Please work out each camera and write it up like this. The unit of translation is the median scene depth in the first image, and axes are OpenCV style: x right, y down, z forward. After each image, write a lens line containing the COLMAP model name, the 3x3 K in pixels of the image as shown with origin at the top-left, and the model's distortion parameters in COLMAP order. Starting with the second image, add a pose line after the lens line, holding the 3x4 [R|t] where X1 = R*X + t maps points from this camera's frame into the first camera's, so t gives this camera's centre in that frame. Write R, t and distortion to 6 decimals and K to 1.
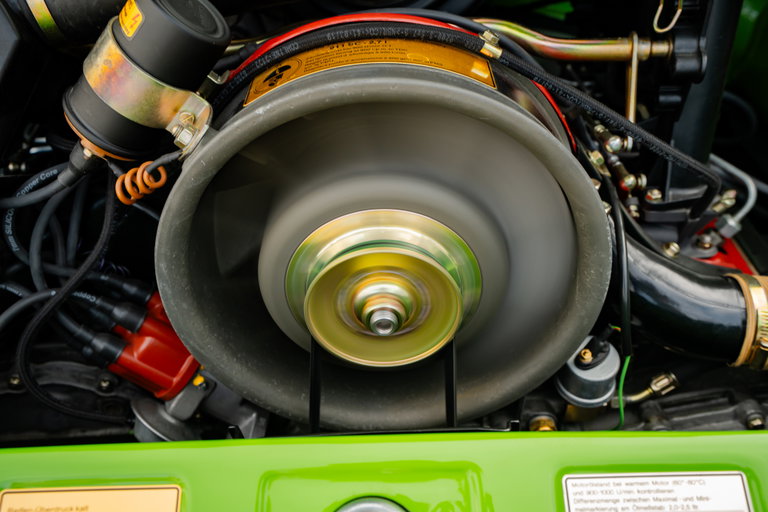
lens RADIAL K [[736.6, 0, 382.5], [0, 736.6, 257.0], [0, 0, 1]] dist [0.081054, 0.000000]
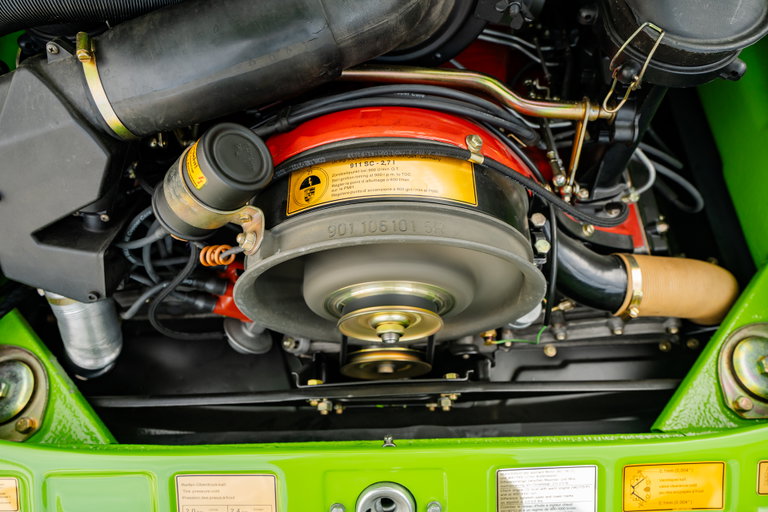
lens RADIAL K [[519.8, 0, 383.2], [0, 519.8, 254.8], [0, 0, 1]] dist [-0.020099, 0.017950]
pose [[0.999862, -0.005100, 0.015800, -0.024199], [-0.002735, 0.888055, 0.459729, -0.465718], [-0.016376, -0.459709, 0.887919, 0.109493]]
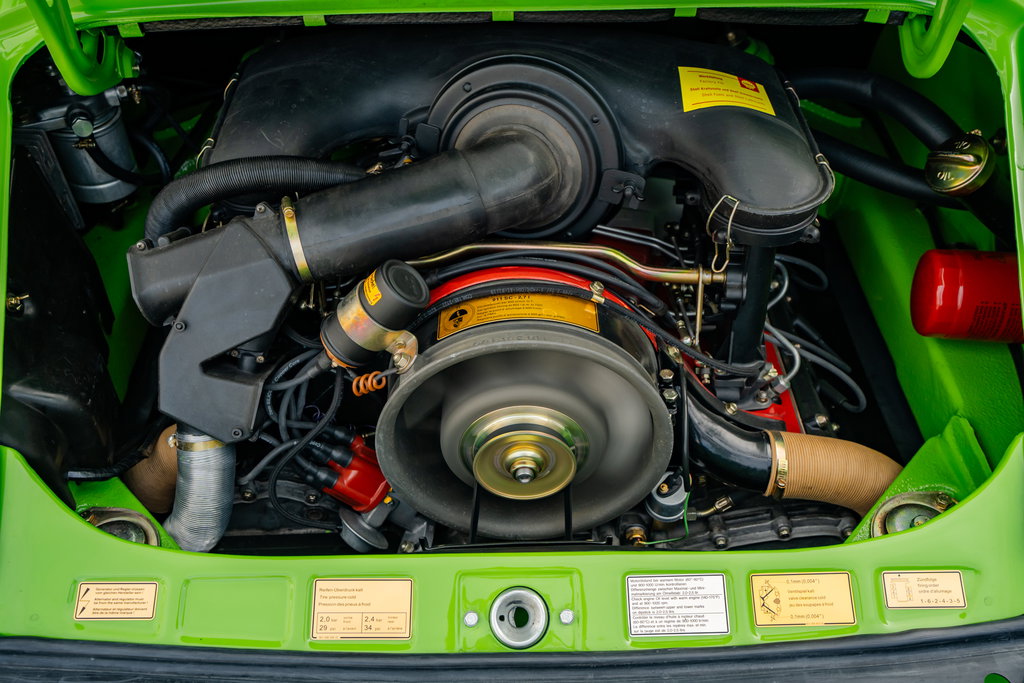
lens RADIAL K [[982.1, 0, 514.4], [0, 982.1, 336.4], [0, 0, 1]] dist [0.081054, 0.000000]
pose [[0.999777, 0.013594, 0.016136, -0.048163], [-0.014836, 0.996721, 0.079546, -0.308470], [-0.015002, -0.079768, 0.996701, -0.874452]]
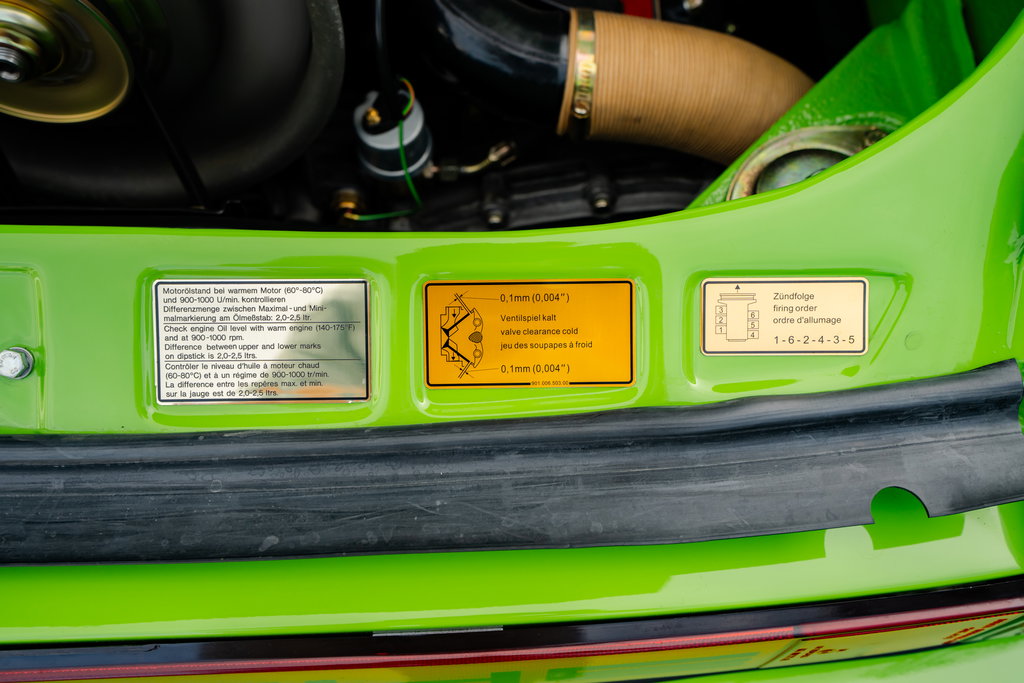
lens RADIAL K [[982.1, 0, 522.7], [0, 982.1, 337.0], [0, 0, 1]] dist [0.081054, 0.000000]
pose [[0.998921, 0.029907, 0.035534, 0.406125], [-0.041399, 0.920151, 0.389369, -0.060992], [-0.021052, -0.390420, 0.920396, -0.027650]]
